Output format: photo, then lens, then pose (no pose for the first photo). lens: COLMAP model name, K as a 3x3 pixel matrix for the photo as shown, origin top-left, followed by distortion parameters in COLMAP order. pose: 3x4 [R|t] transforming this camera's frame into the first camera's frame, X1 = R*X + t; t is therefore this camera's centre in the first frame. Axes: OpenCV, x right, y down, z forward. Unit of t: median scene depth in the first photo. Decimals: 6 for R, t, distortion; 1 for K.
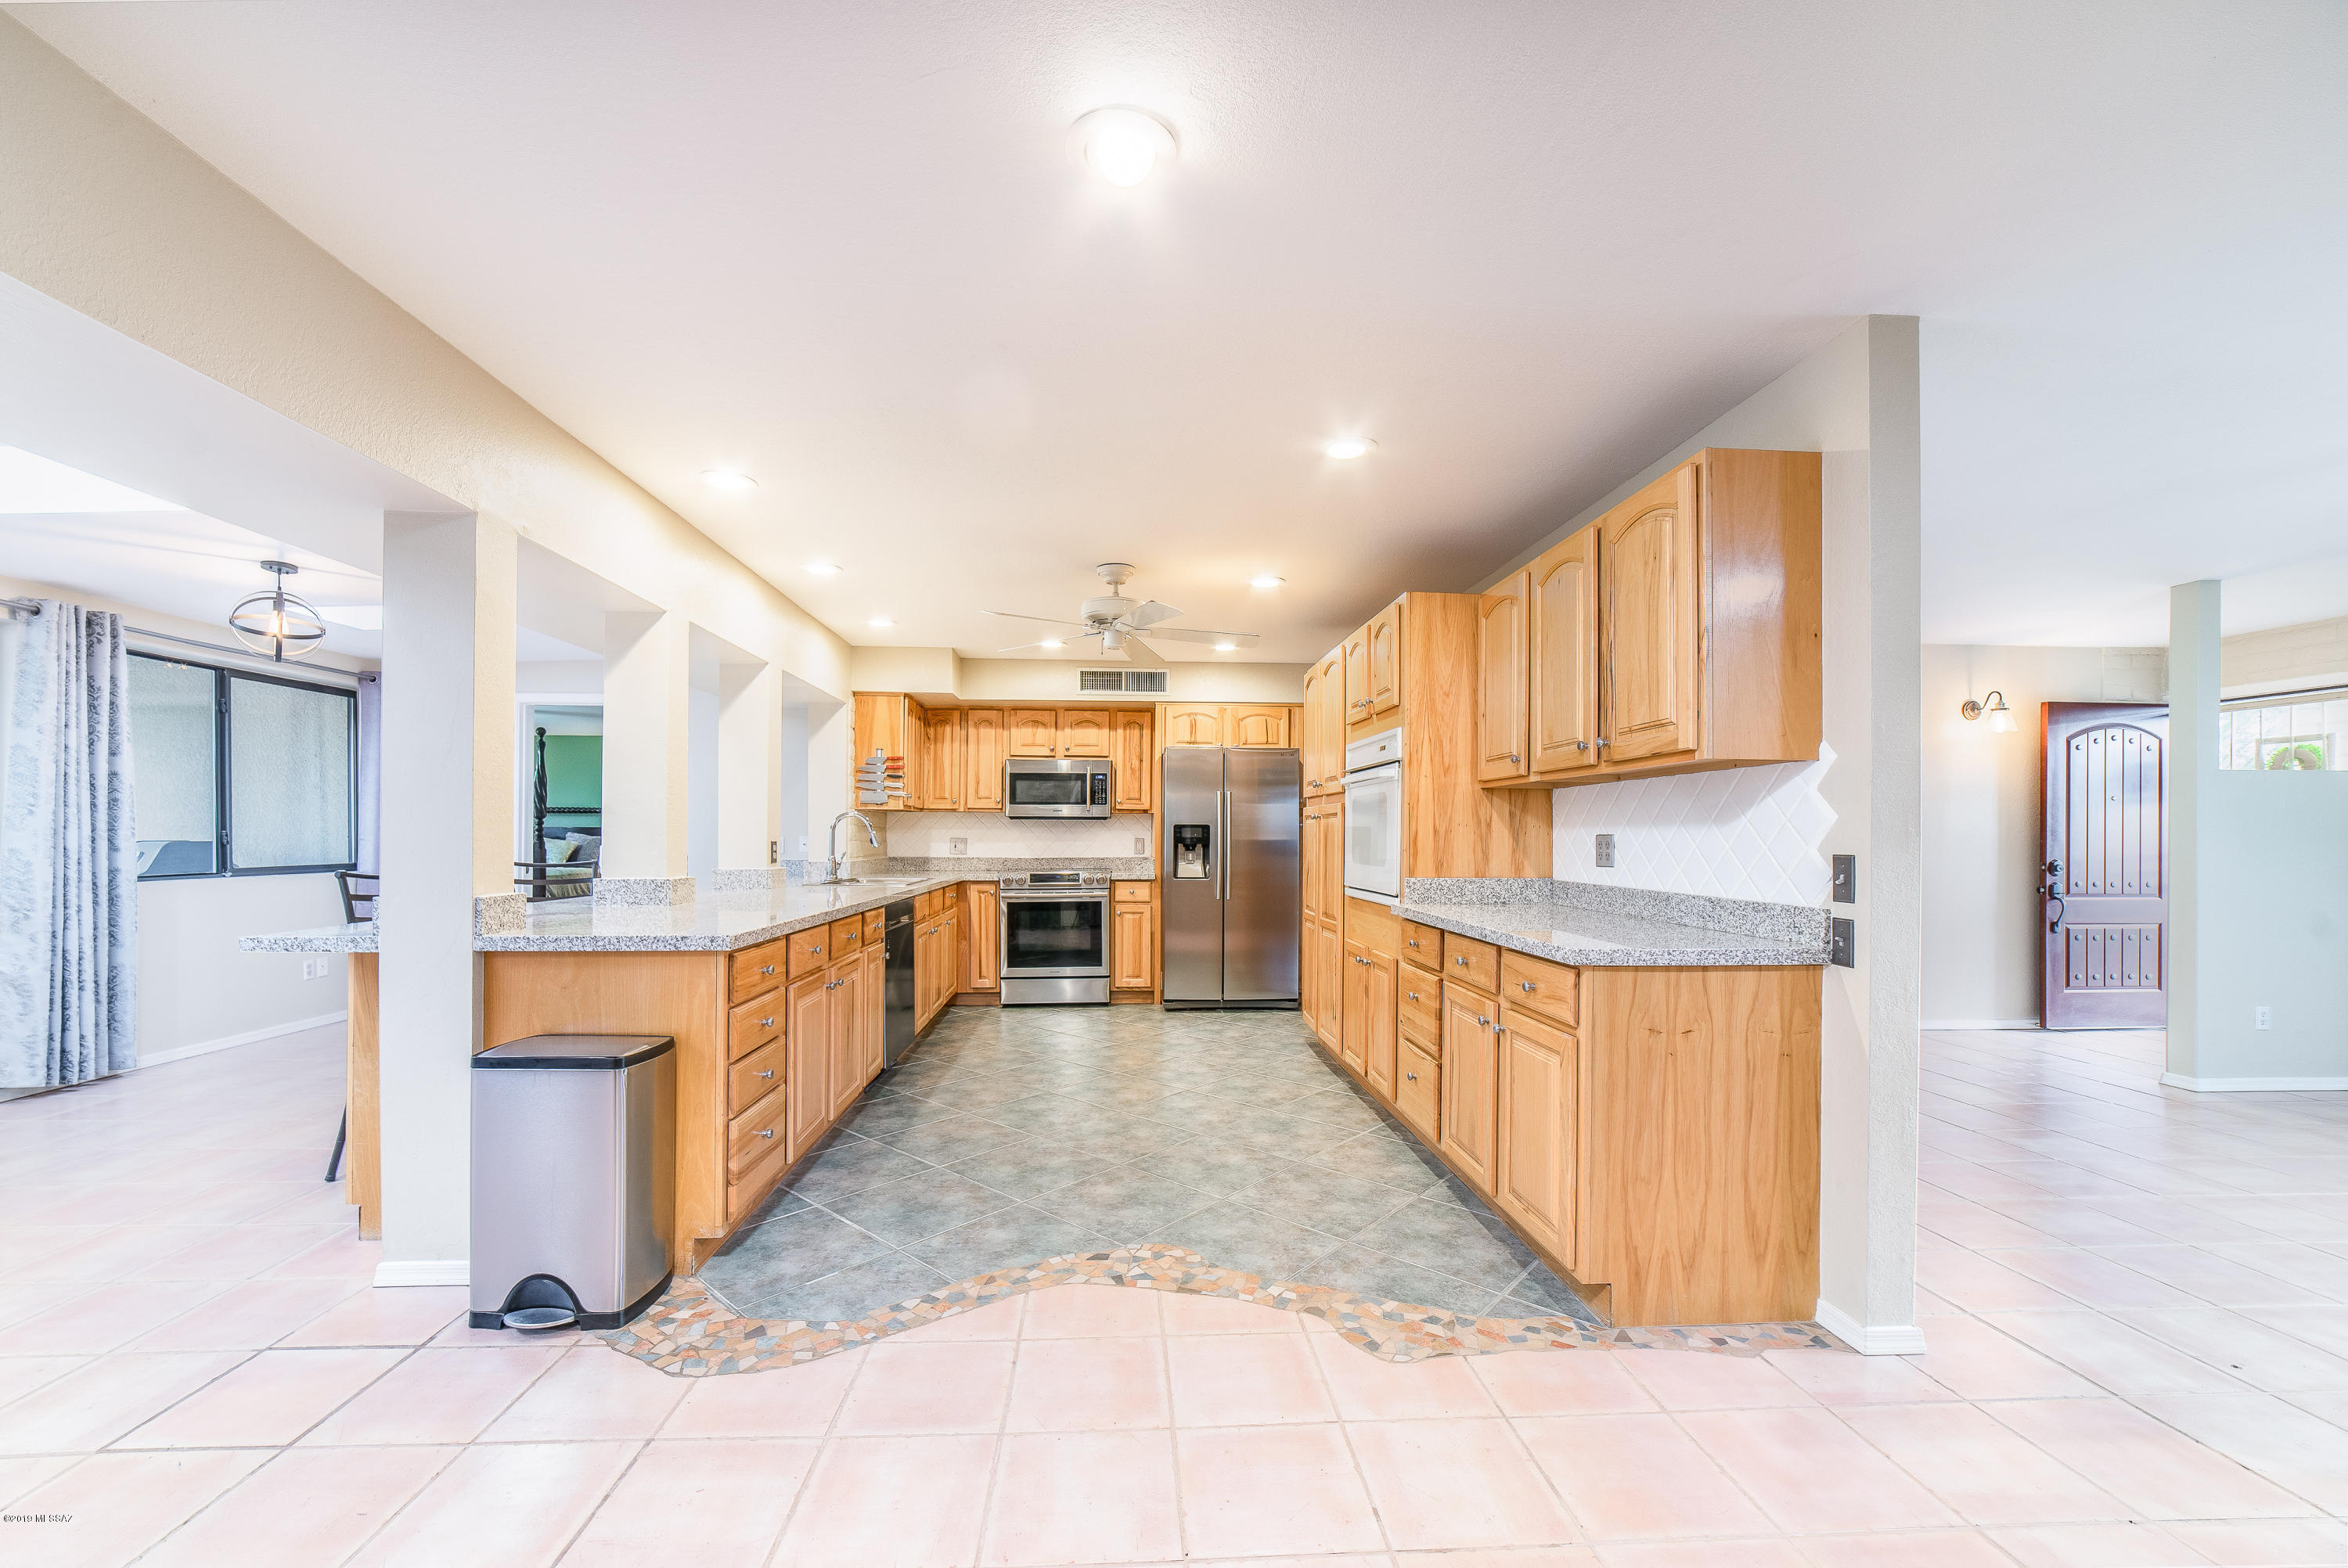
lens RADIAL K [[900.6, 0, 1169.9], [0, 900.6, 804.3], [0, 0, 1]] dist [0.000263, 0.000048]
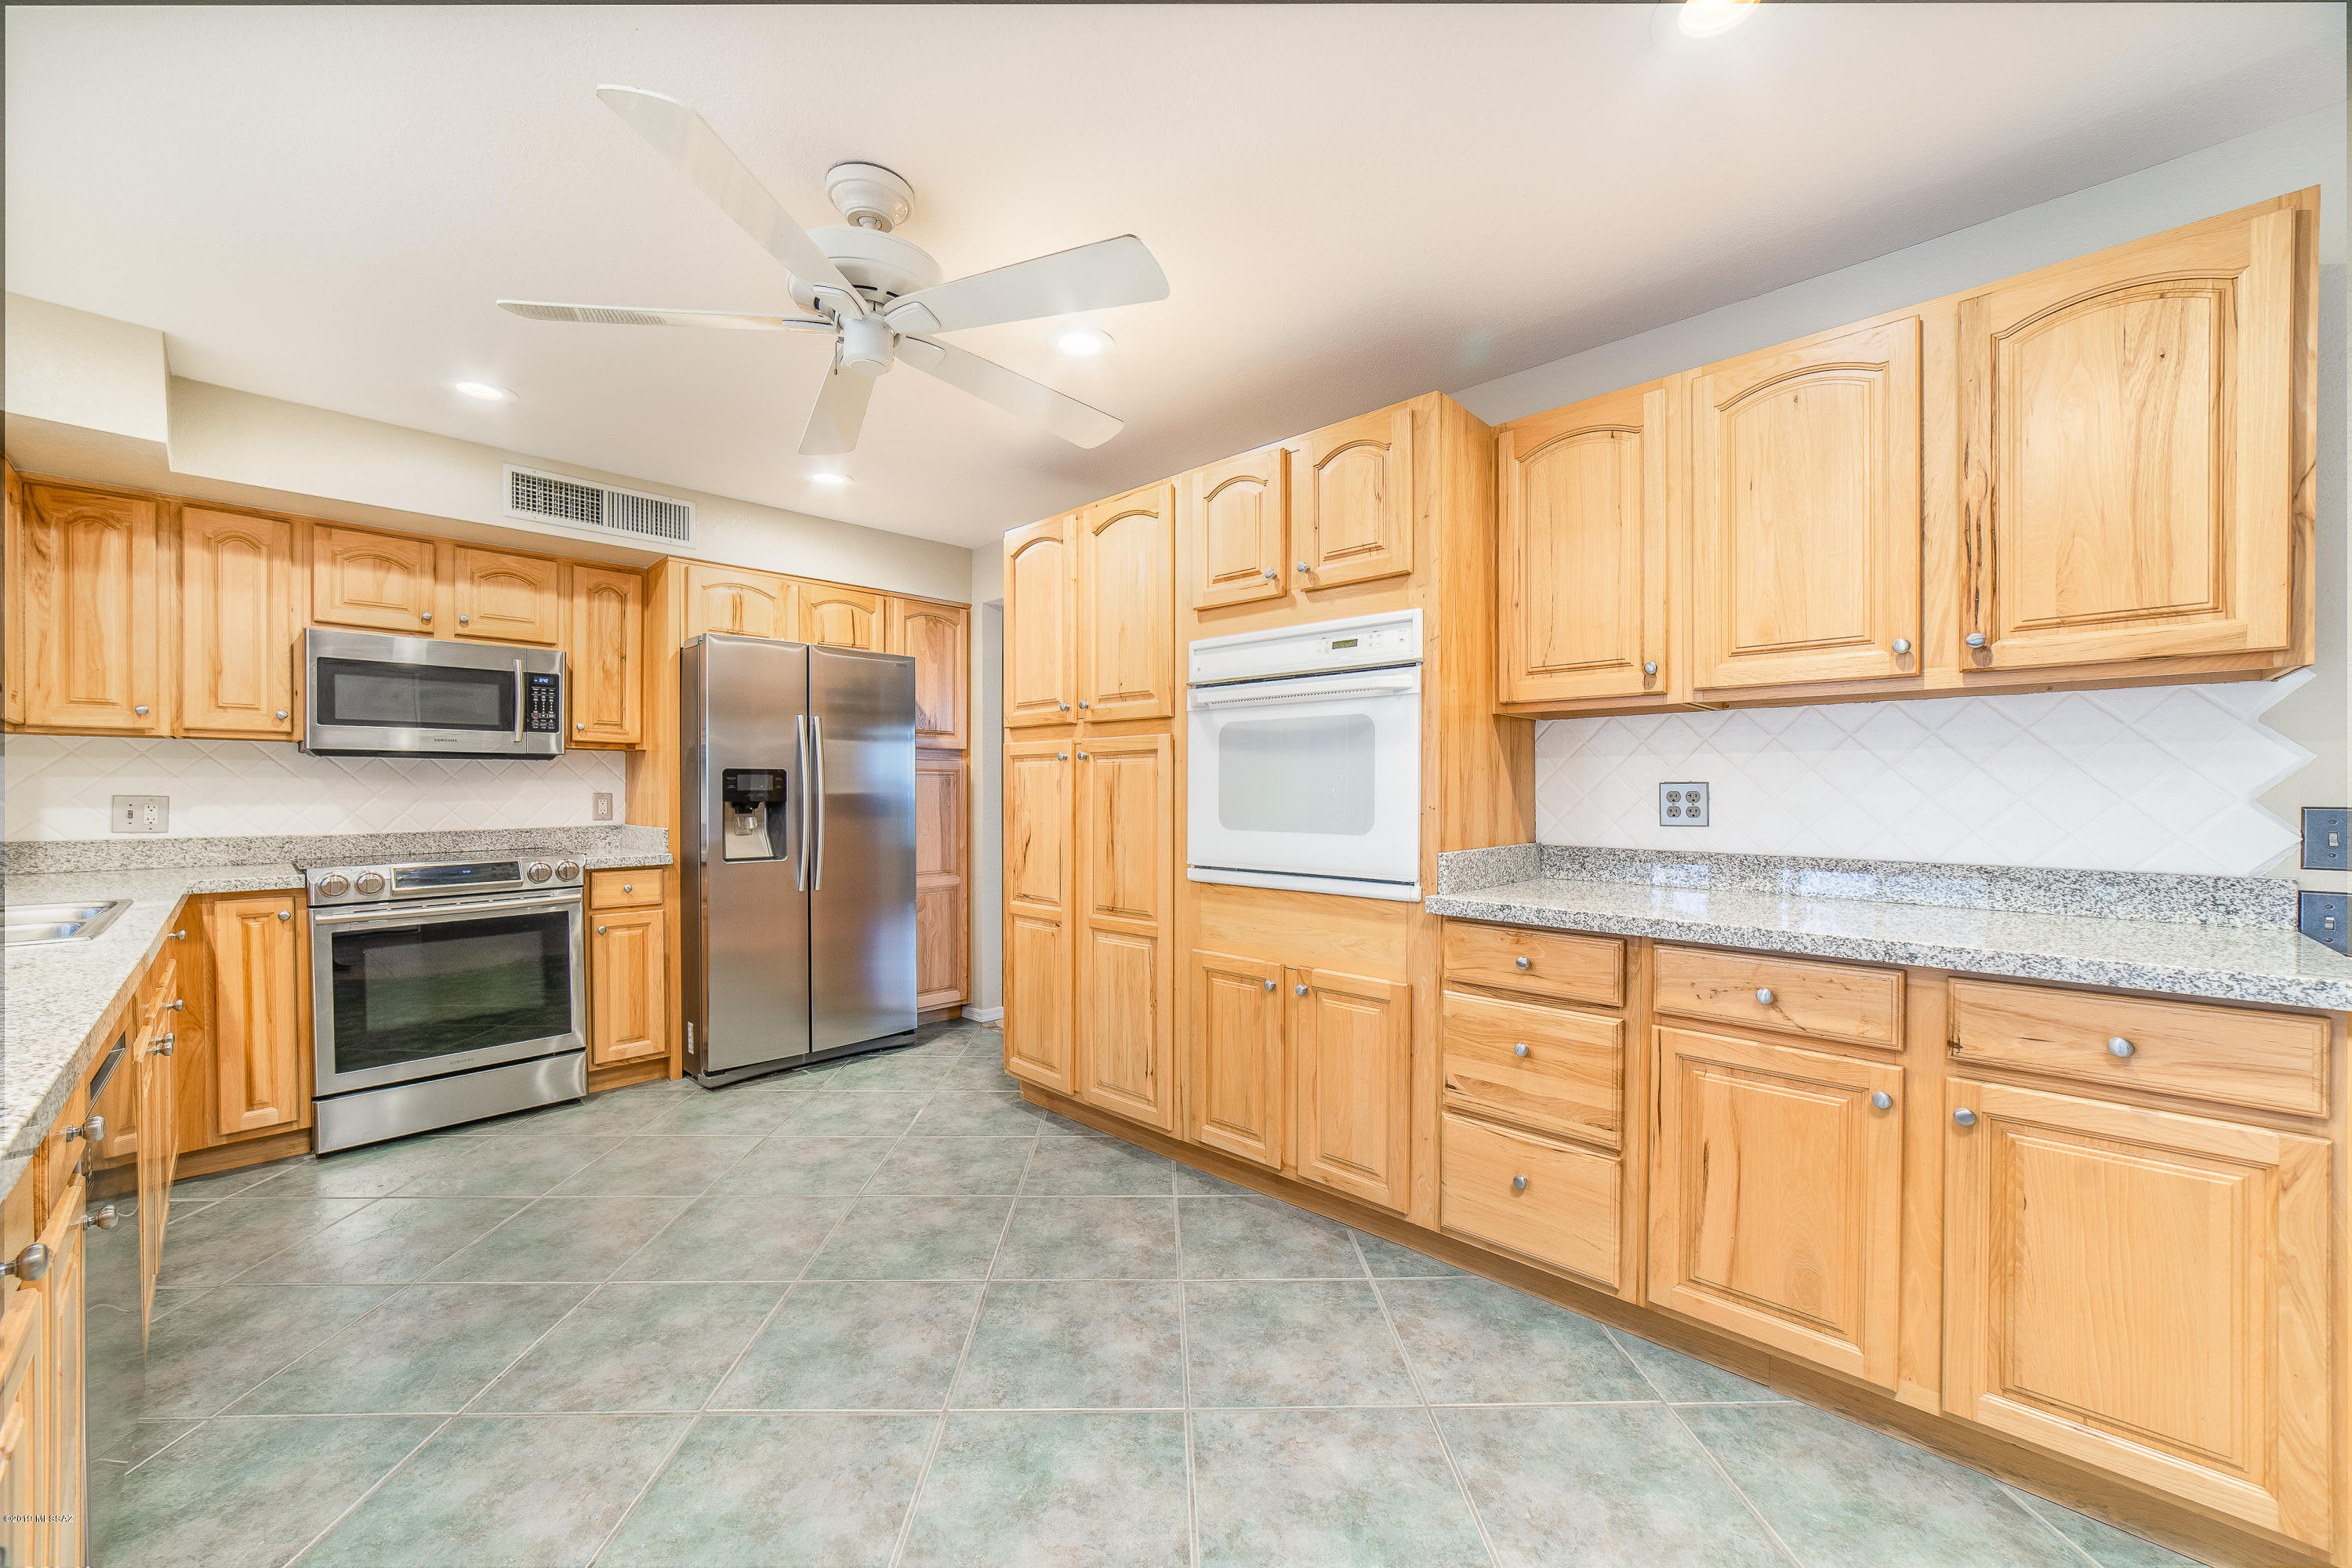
lens RADIAL K [[900.3, 0, 1176.0], [0, 900.3, 784.0], [0, 0, 1]] dist [-0.025716, 0.010476]
pose [[0.747802, -0.000965, 0.663921, -0.158529], [-0.019266, 0.999546, 0.023154, 0.013094], [-0.663643, -0.030106, 0.747444, 0.370397]]
